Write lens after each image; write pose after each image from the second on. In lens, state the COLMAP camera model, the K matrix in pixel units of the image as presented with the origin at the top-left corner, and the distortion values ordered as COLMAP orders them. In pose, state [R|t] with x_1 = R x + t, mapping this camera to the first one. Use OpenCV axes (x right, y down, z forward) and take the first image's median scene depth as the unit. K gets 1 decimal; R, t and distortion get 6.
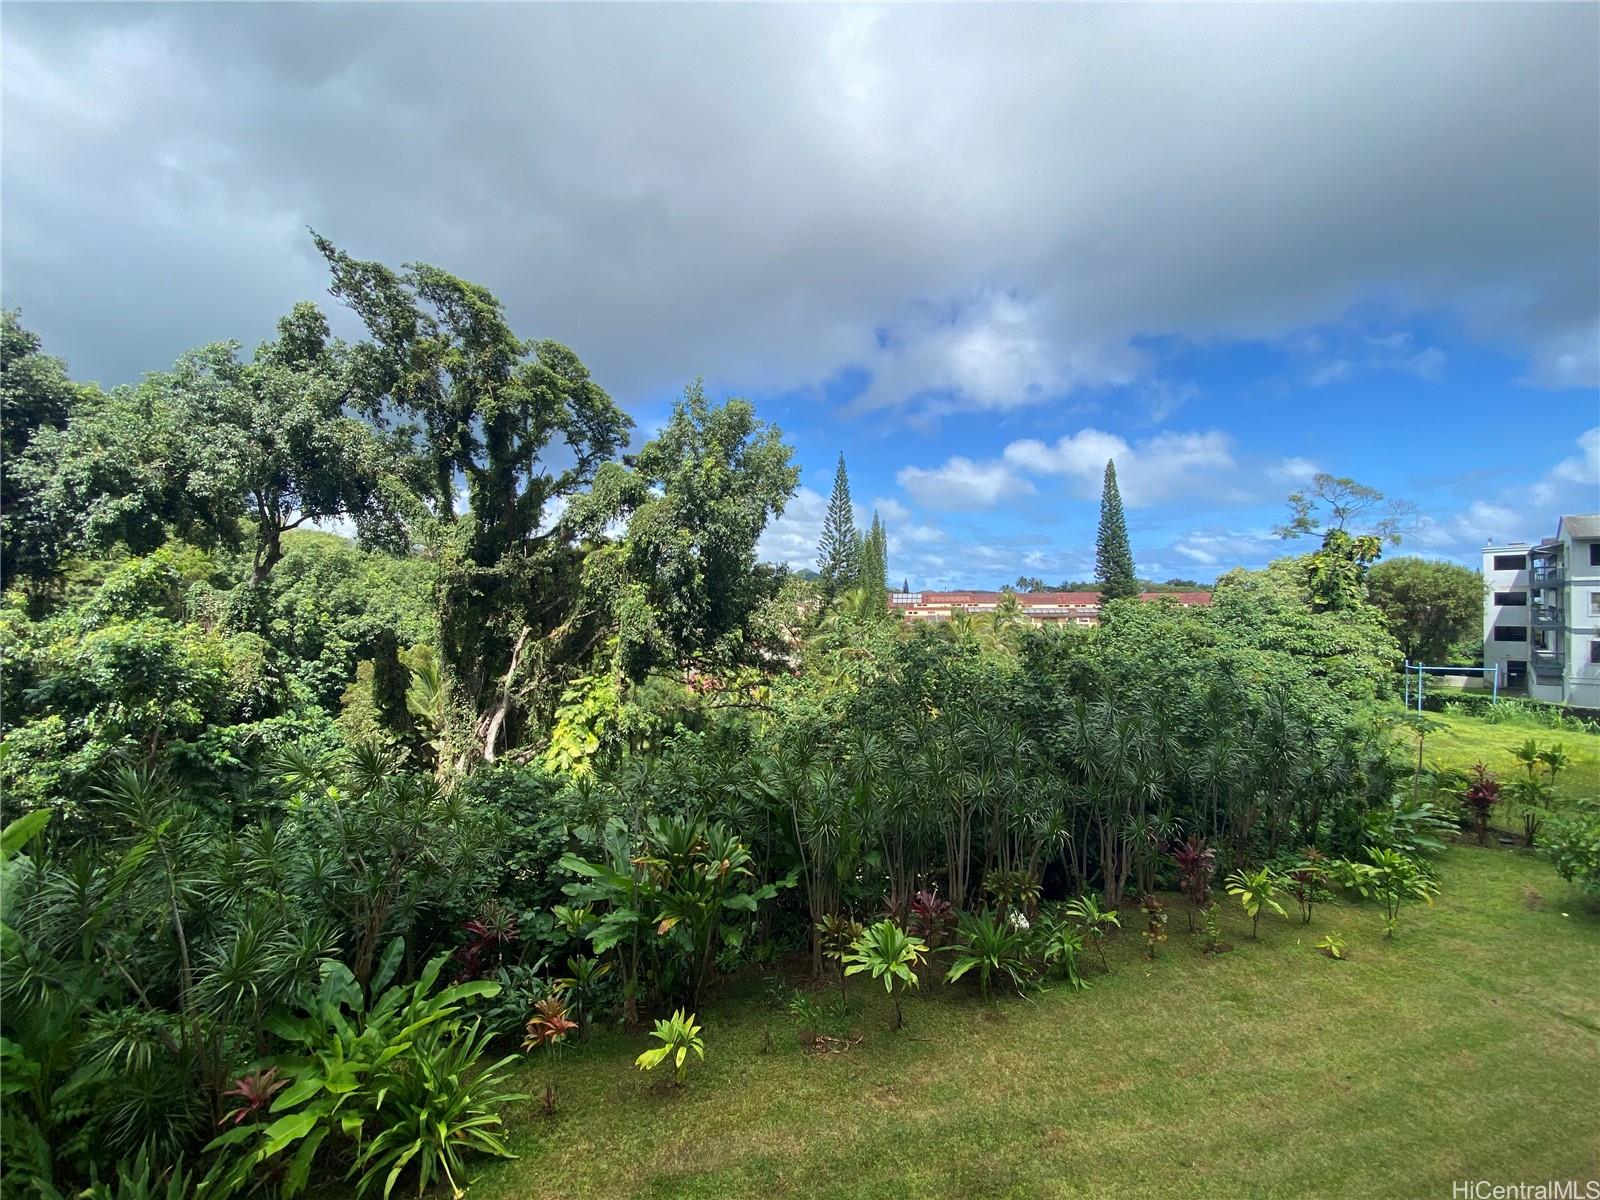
lens RADIAL K [[651.6, 0, 800.0], [0, 651.6, 600.0], [0, 0, 1]] dist [0.011960, -0.017099]
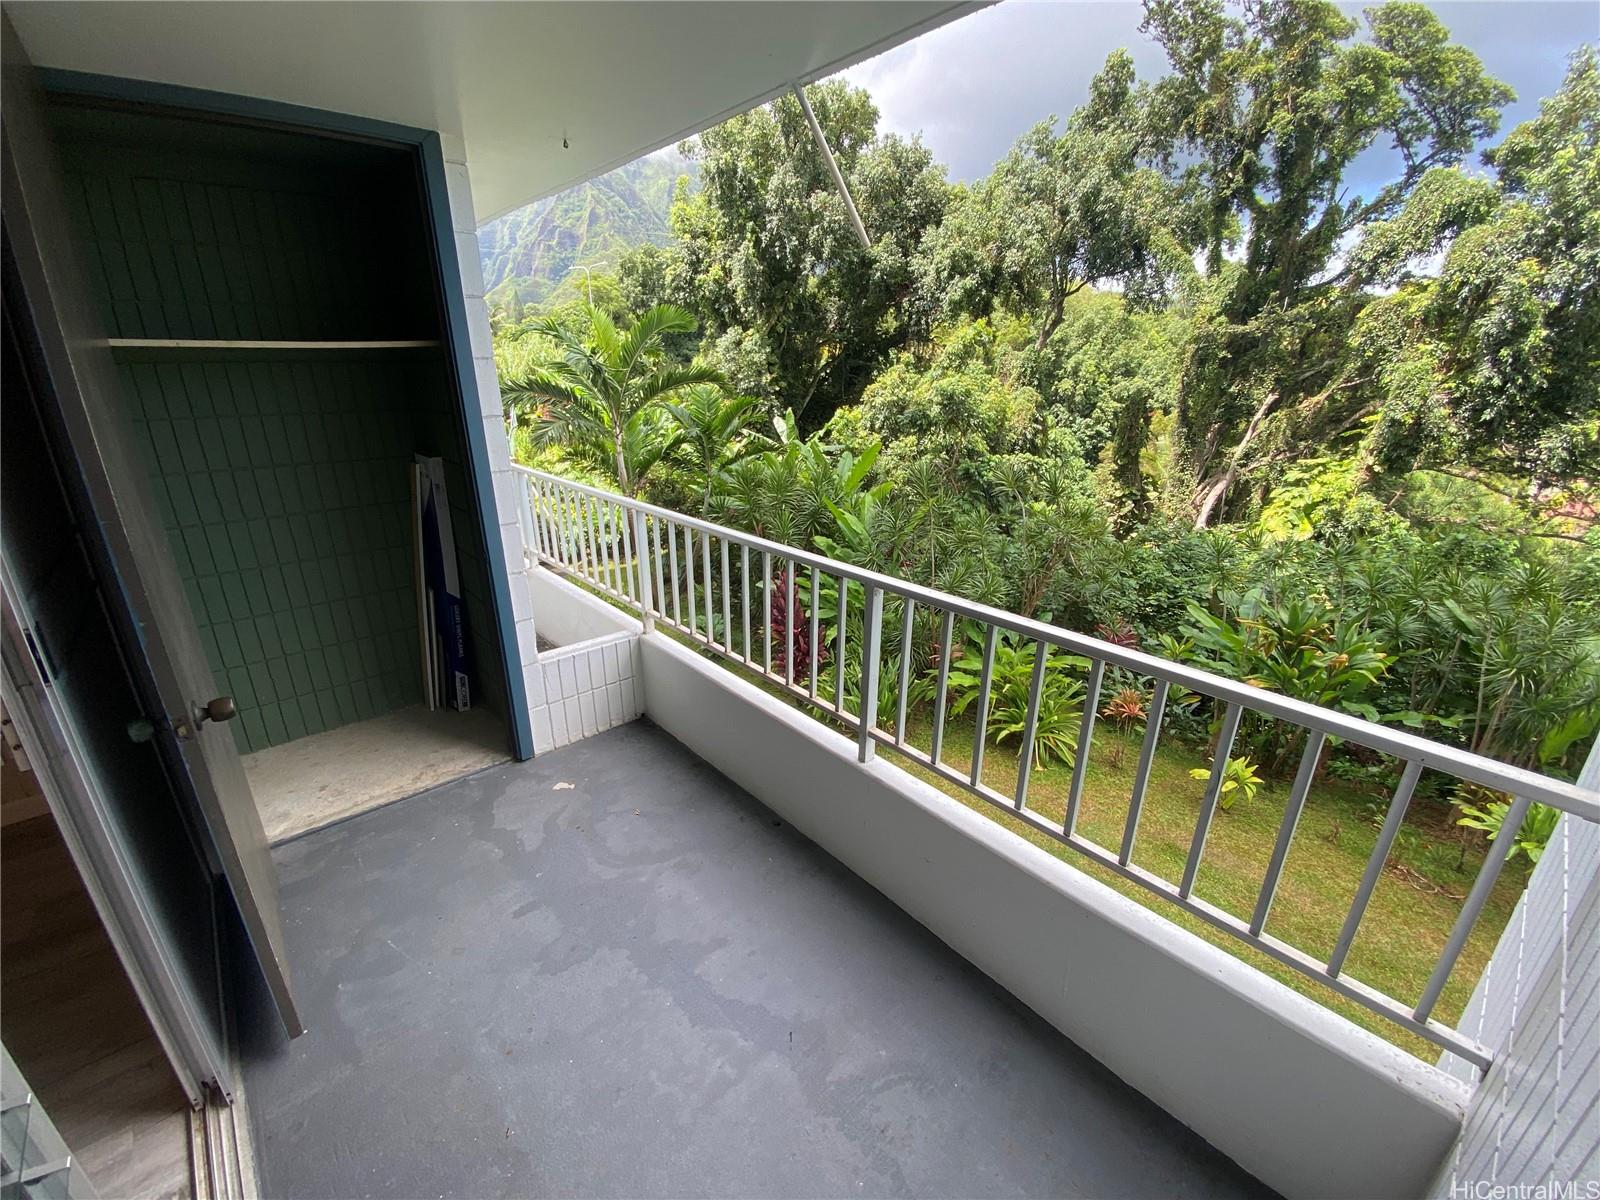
lens RADIAL K [[660.7, 0, 791.5], [0, 660.7, 605.0], [0, 0, 1]] dist [0.017038, -0.017169]
pose [[0.481602, 0.312190, -0.818900, 0.114869], [-0.013304, 0.936898, 0.349350, 0.002428], [0.876289, -0.157353, 0.455366, -0.056695]]
